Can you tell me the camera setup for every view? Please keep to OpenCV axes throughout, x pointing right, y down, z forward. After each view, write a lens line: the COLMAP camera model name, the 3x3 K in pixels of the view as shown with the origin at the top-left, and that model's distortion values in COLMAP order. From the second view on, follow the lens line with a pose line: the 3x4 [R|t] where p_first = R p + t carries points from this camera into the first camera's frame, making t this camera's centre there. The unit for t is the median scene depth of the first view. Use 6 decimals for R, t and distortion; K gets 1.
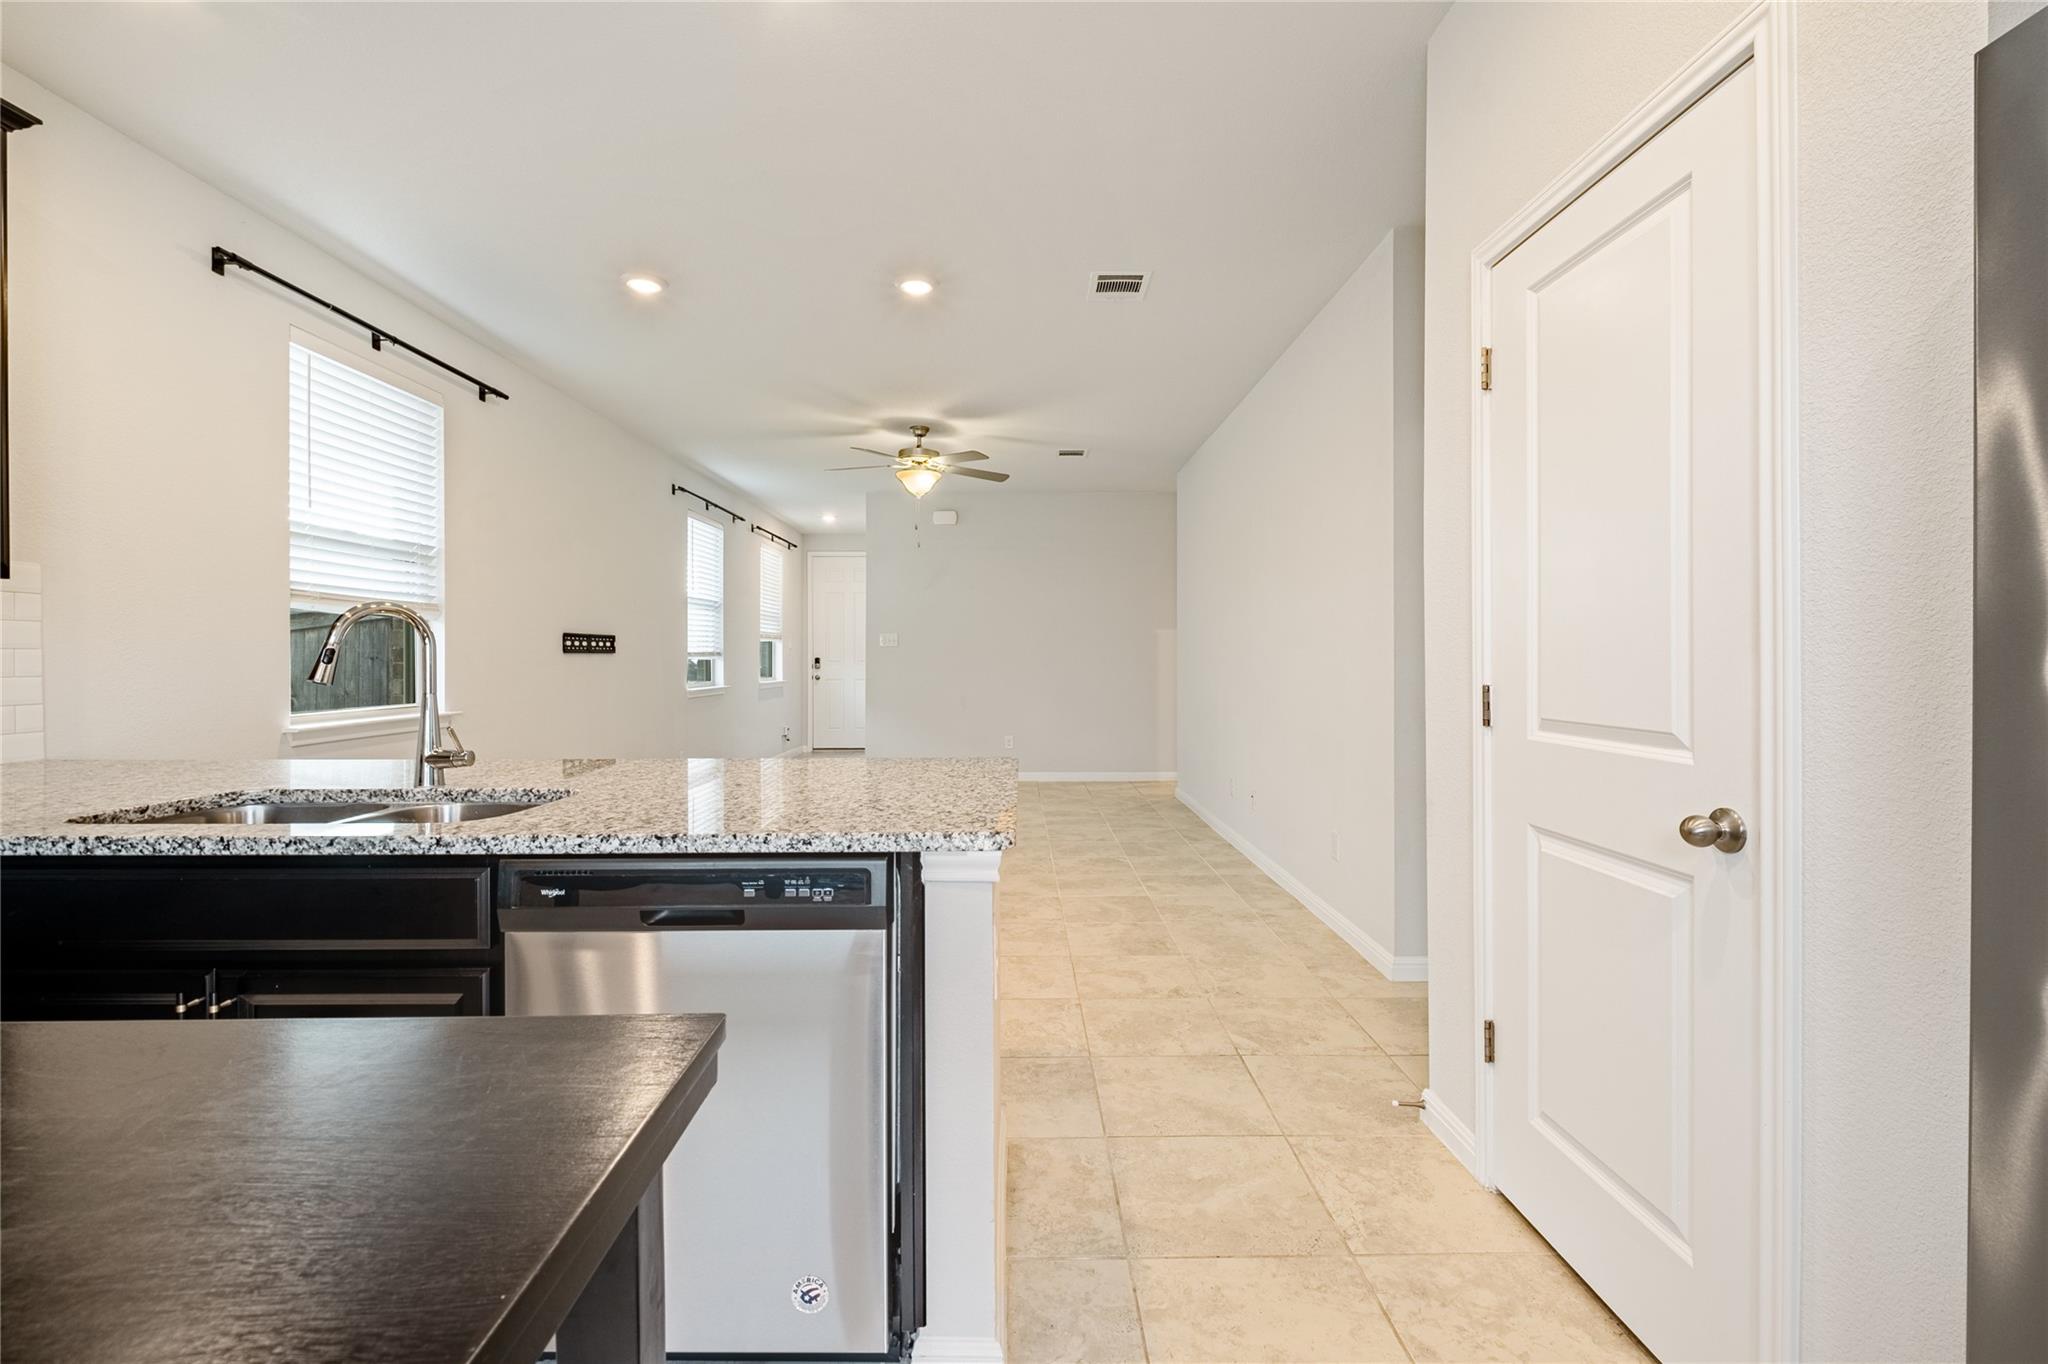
lens RADIAL K [[884.2, 0, 1018.8], [0, 884.2, 664.4], [0, 0, 1]] dist [0.000822, -0.003705]
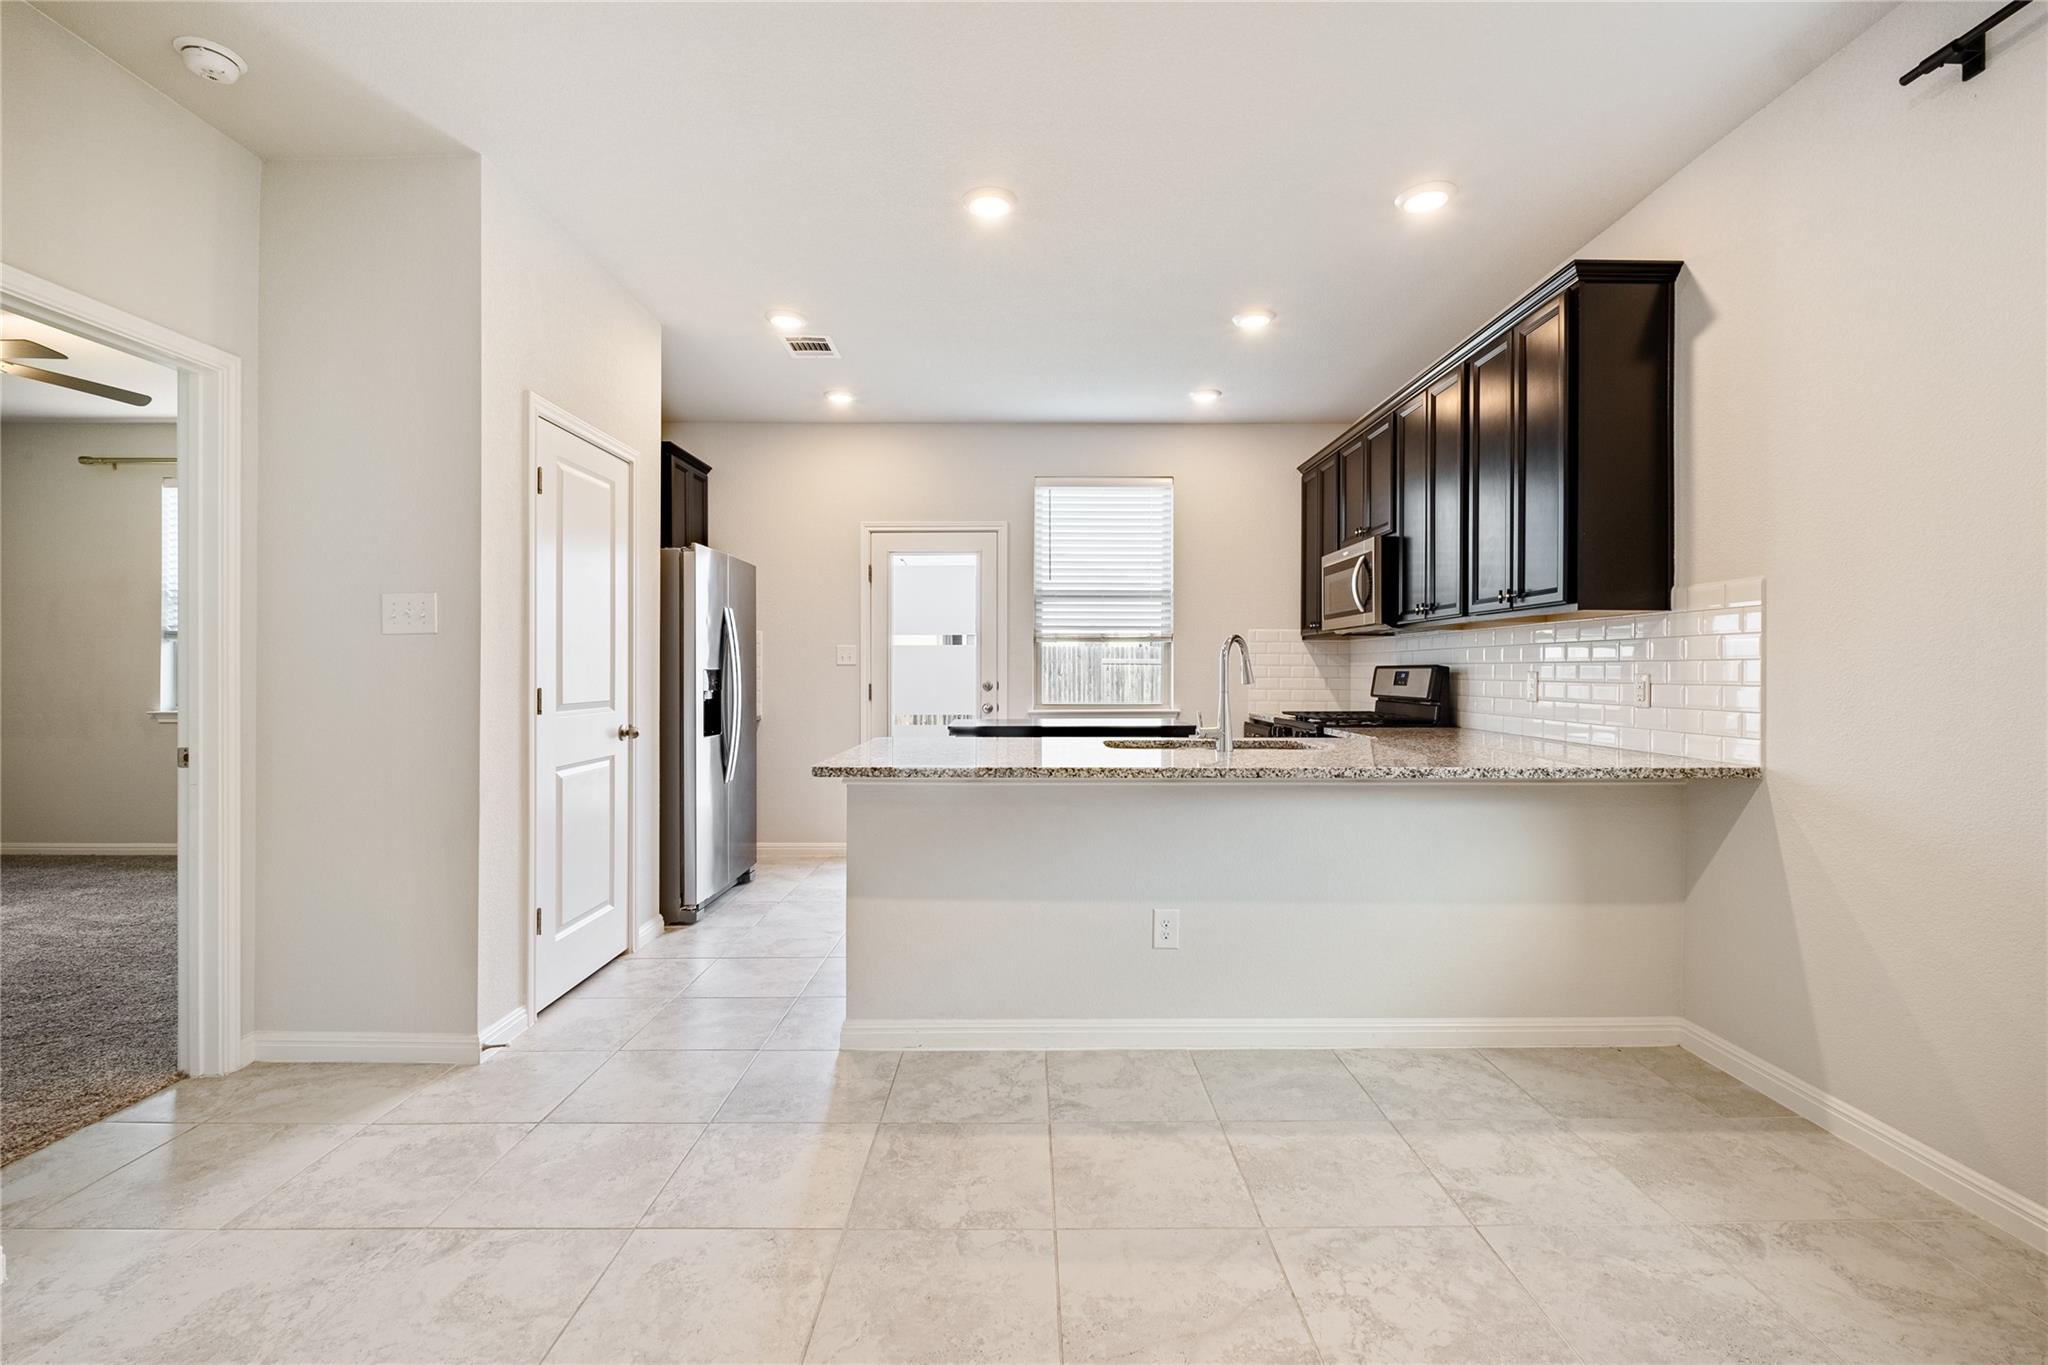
lens RADIAL K [[884.2, 0, 1036.2], [0, 884.2, 670.2], [0, 0, 1]] dist [0.000822, -0.003705]
pose [[-0.999997, 0.002391, -0.000792, -0.151134], [0.002384, 0.999959, 0.008784, -0.009024], [0.000812, 0.008782, -0.999961, 1.158040]]
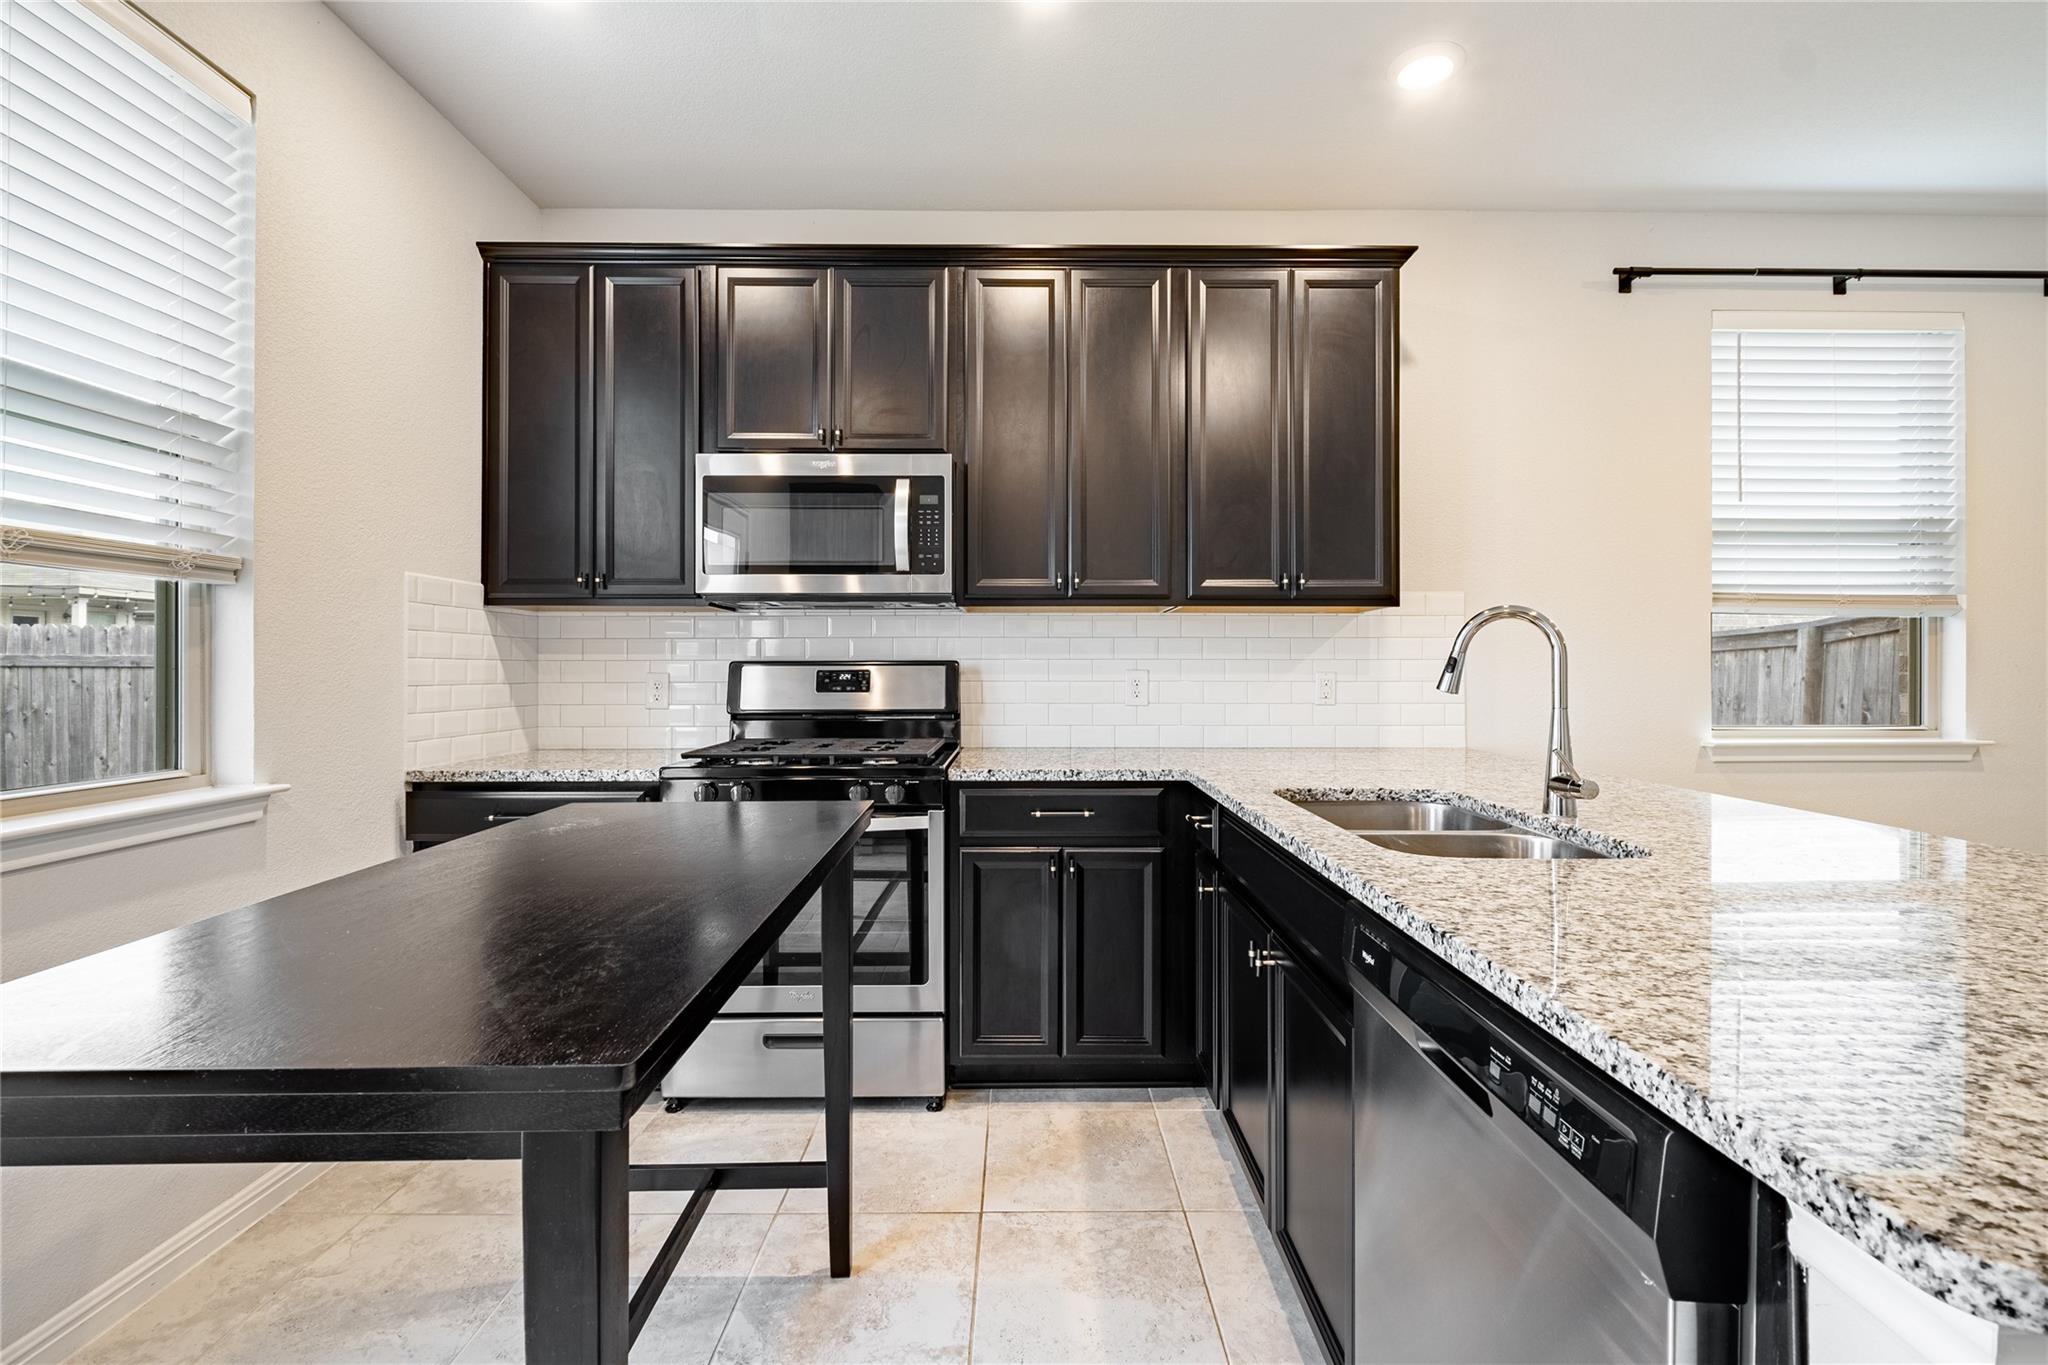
lens RADIAL K [[884.2, 0, 1018.4], [0, 884.2, 668.0], [0, 0, 1]] dist [0.000822, -0.003705]
pose [[0.009156, 0.002803, -0.999954, 0.082371], [-0.008972, 0.999956, 0.002721, -0.001591], [0.999918, 0.008947, 0.009181, 0.202071]]
